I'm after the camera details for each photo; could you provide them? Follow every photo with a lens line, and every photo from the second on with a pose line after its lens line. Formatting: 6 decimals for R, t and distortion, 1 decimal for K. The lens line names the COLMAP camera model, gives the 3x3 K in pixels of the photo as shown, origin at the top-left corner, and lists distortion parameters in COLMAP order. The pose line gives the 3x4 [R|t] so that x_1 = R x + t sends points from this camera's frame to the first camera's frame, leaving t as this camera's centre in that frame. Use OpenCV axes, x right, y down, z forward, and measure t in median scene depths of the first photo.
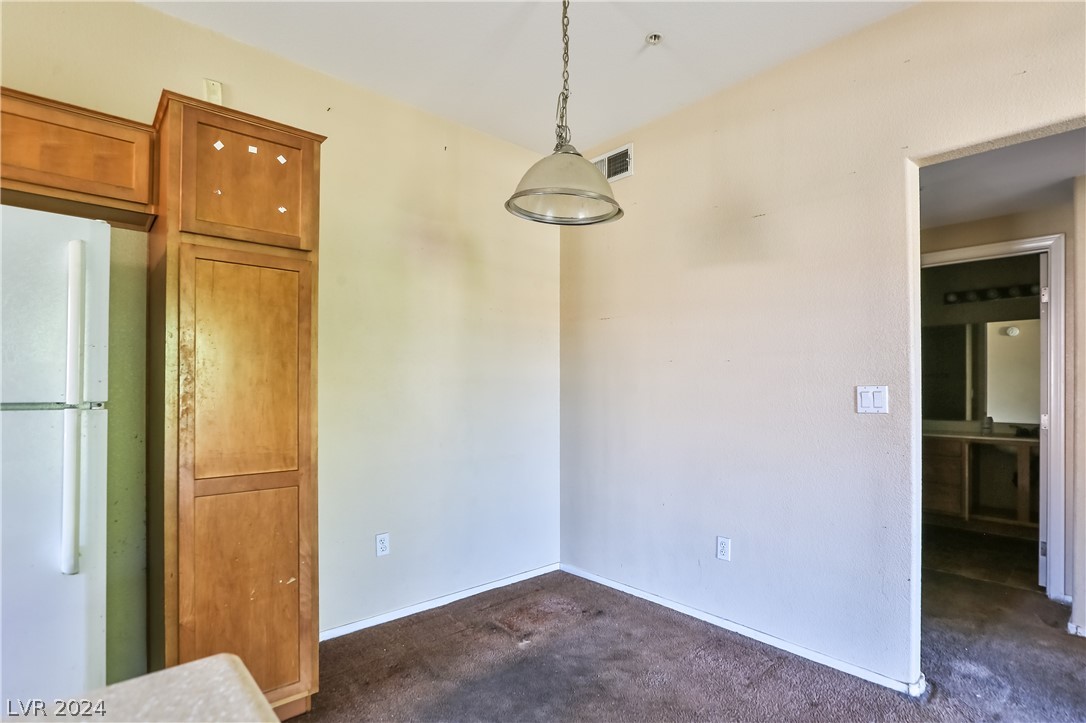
lens RADIAL K [[535.5, 0, 550.0], [0, 535.5, 383.2], [0, 0, 1]] dist [-0.053051, 0.023260]
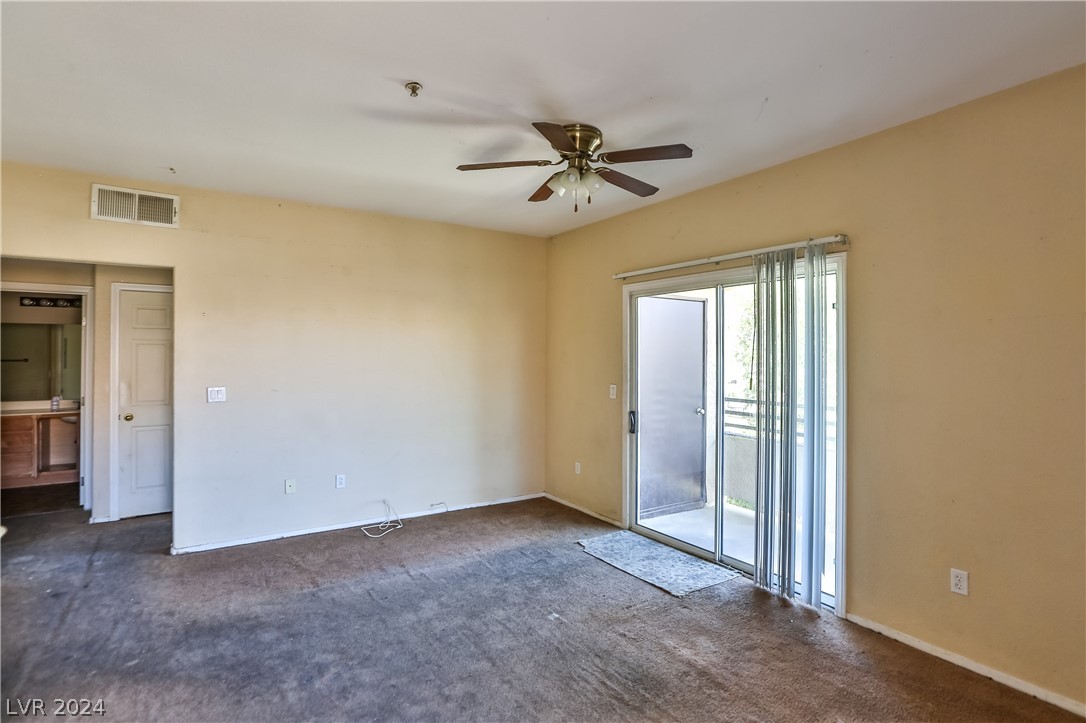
lens RADIAL K [[531.6, 0, 553.1], [0, 531.6, 349.5], [0, 0, 1]] dist [-0.053826, 0.018082]
pose [[0.142242, 0.003720, 0.989825, -0.711892], [-0.010014, 0.999947, -0.002319, -0.169337], [-0.989781, -0.009582, 0.142272, -1.138983]]
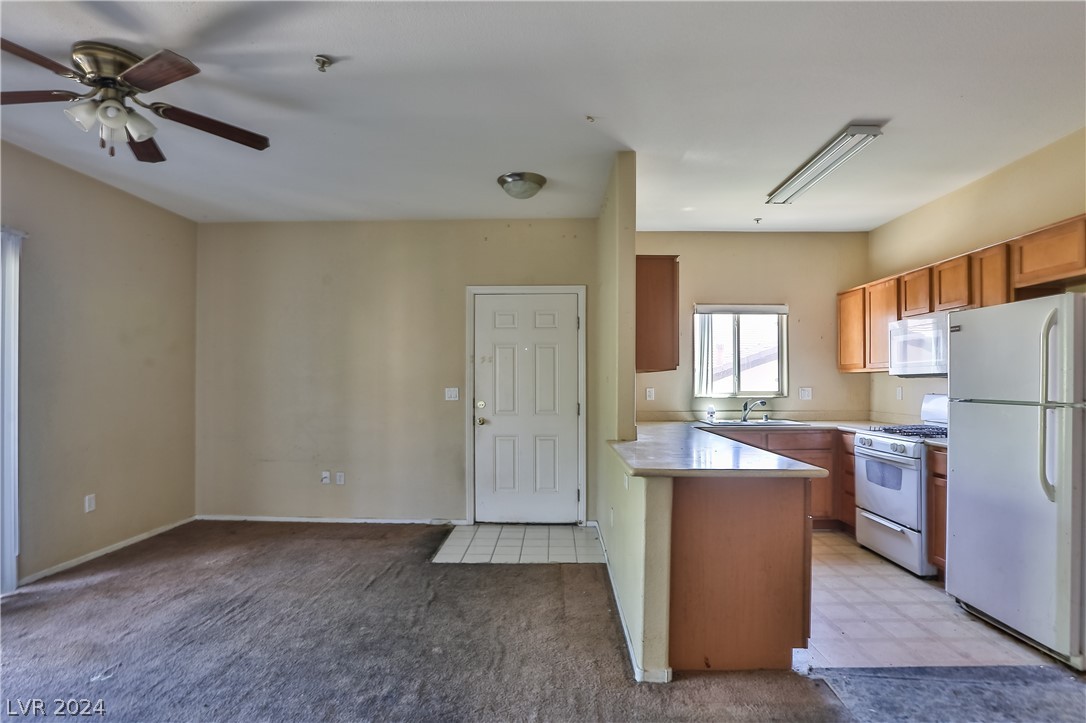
lens RADIAL K [[554.0, 0, 541.0], [0, 554.0, 380.9], [0, 0, 1]] dist [-0.062401, 0.028063]
pose [[-0.689666, -0.007159, -0.724092, 1.152929], [0.001081, 0.999940, -0.010916, -0.013429], [0.724127, -0.008311, -0.689617, 0.735742]]
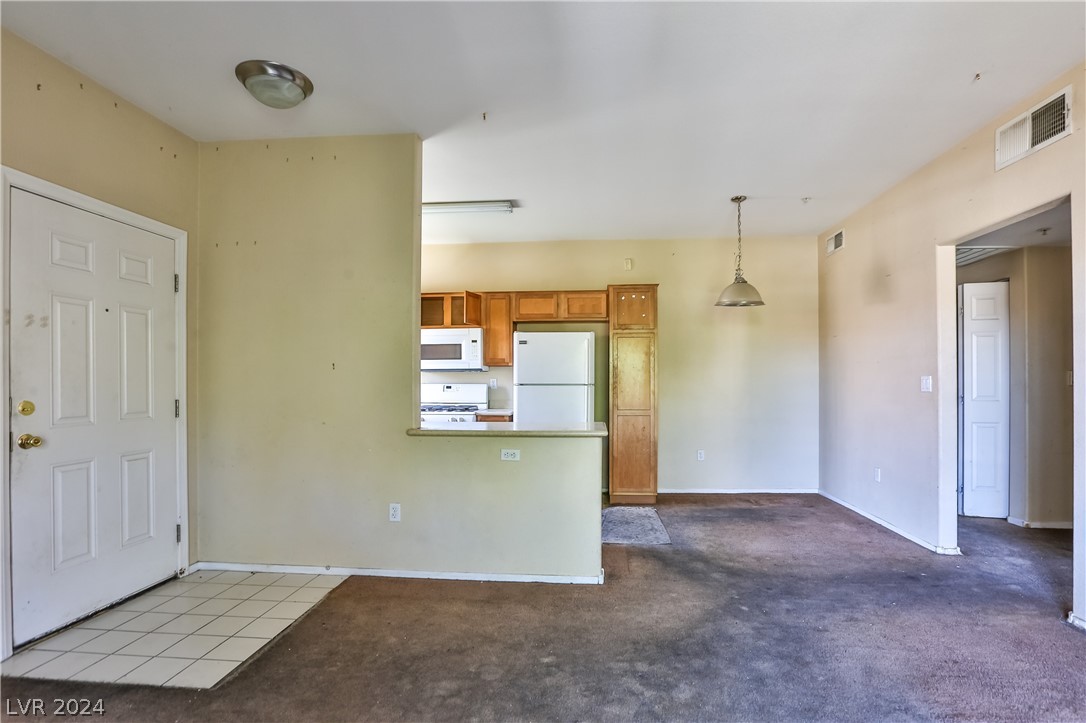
lens RADIAL K [[544.6, 0, 561.2], [0, 544.6, 380.6], [0, 0, 1]] dist [-0.061545, 0.026141]
pose [[0.695075, -0.005770, -0.718914, 1.246716], [0.007524, 0.999971, -0.000751, 0.012104], [0.718898, -0.004887, 0.695098, -1.302613]]
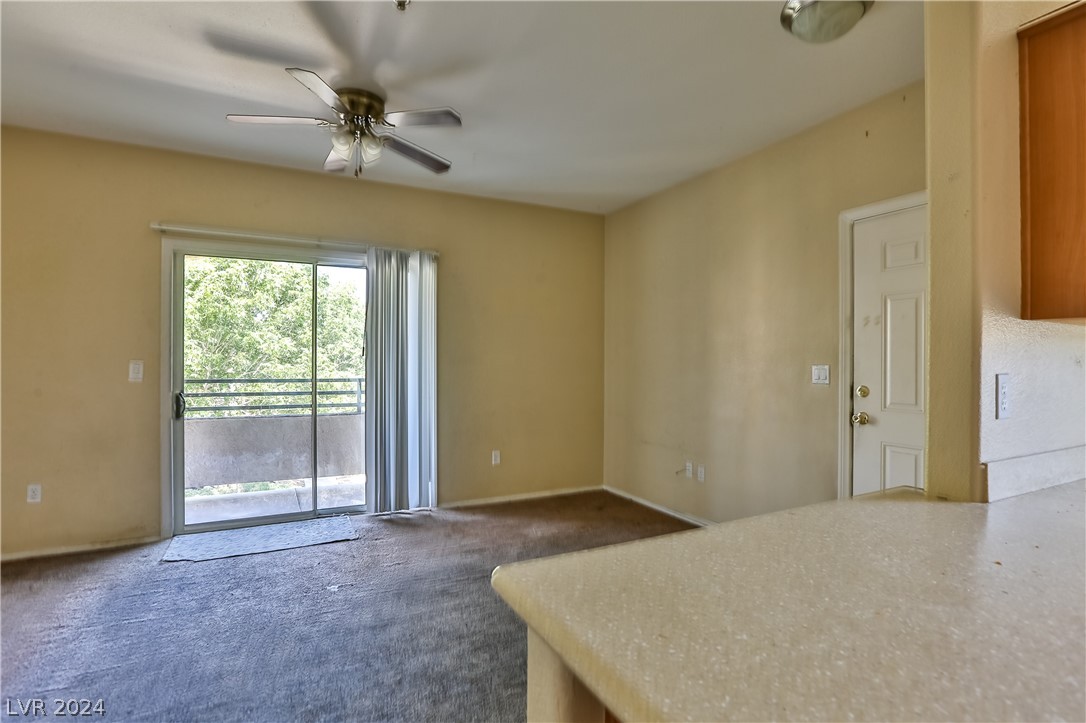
lens RADIAL K [[533.4, 0, 537.4], [0, 533.4, 360.8], [0, 0, 1]] dist [-0.180828, 0.093390]
pose [[-0.966149, -0.006730, 0.257897, -0.037661], [-0.008192, 0.999956, -0.004595, -0.012158], [-0.257855, -0.006552, -0.966161, 0.406445]]
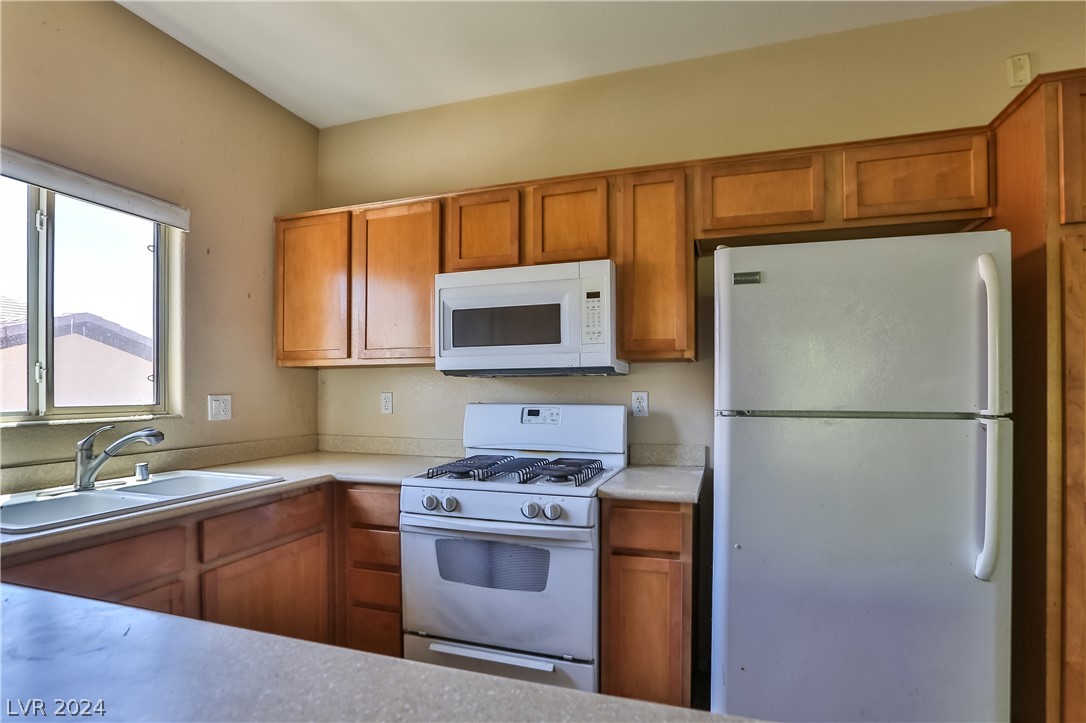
lens RADIAL K [[543.9, 0, 550.8], [0, 543.9, 390.3], [0, 0, 1]] dist [-0.061406, 0.028802]
pose [[0.499506, -0.005918, -0.866290, -0.325840], [0.009512, 0.999954, -0.001347, -0.010665], [0.866258, -0.007567, 0.499539, -0.190565]]
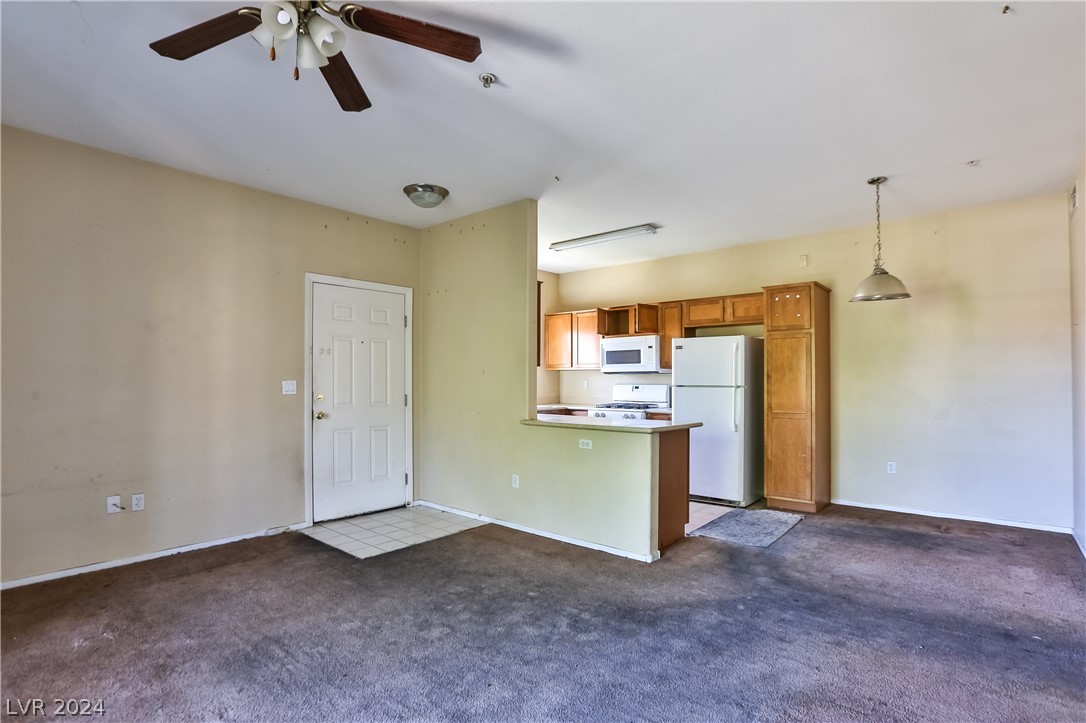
lens RADIAL K [[541.2, 0, 545.8], [0, 541.2, 370.8], [0, 0, 1]] dist [-0.060660, 0.026080]
pose [[0.126332, -0.019115, -0.991804, 2.015400], [0.005610, 0.999812, -0.018555, -0.004783], [0.991972, -0.003220, 0.126415, -0.618107]]
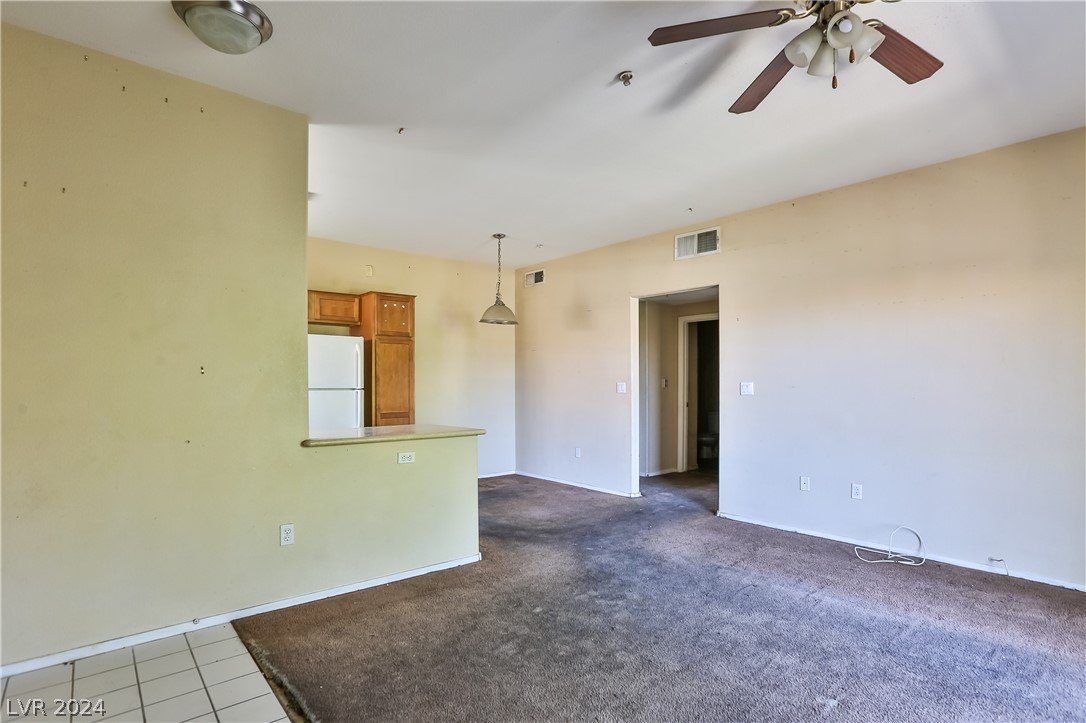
lens RADIAL K [[544.6, 0, 561.2], [0, 544.6, 380.6], [0, 0, 1]] dist [-0.061545, 0.026141]
pose [[0.999995, -0.002922, -0.001119, 0.380590], [0.002925, 0.999990, 0.003331, -0.017388], [0.001110, -0.003334, 0.999994, -2.050540]]
